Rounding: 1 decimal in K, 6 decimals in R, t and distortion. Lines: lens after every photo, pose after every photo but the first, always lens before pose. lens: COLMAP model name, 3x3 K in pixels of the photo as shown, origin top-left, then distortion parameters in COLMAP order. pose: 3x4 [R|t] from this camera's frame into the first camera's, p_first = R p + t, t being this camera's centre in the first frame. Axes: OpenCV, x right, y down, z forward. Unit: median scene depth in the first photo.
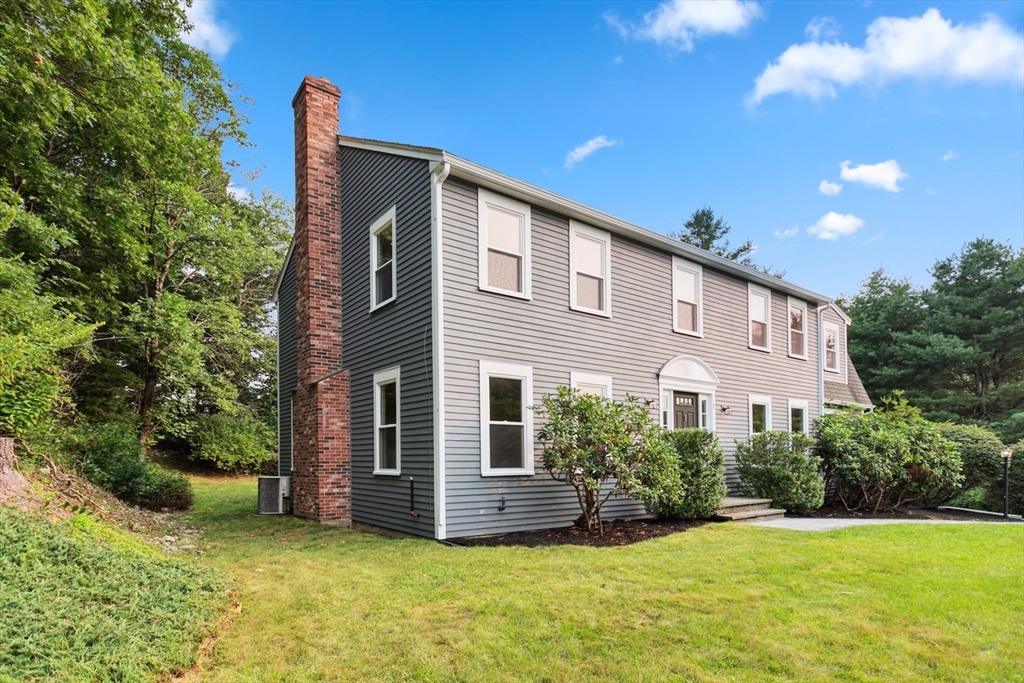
lens RADIAL K [[484.5, 0, 515.7], [0, 484.5, 344.0], [0, 0, 1]] dist [0.002662, 0.004150]
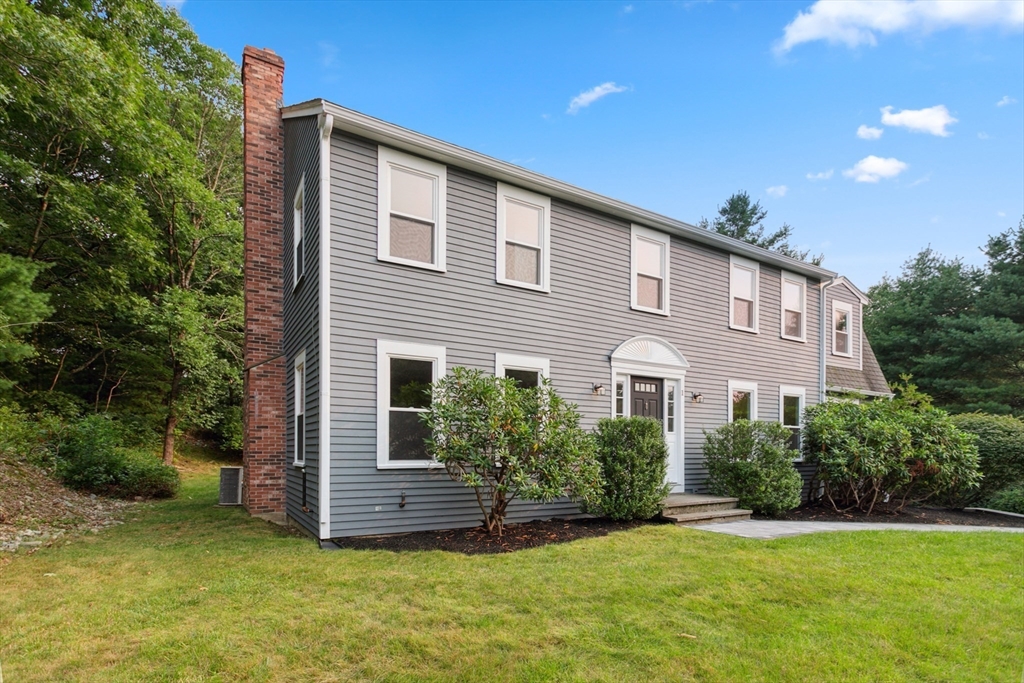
lens RADIAL K [[484.5, 0, 503.4], [0, 484.5, 347.6], [0, 0, 1]] dist [0.002662, 0.004150]
pose [[0.996844, -0.009749, -0.078784, 0.158950], [0.011524, 0.999689, 0.022118, 0.022382], [0.078544, -0.022956, 0.996646, 0.092592]]
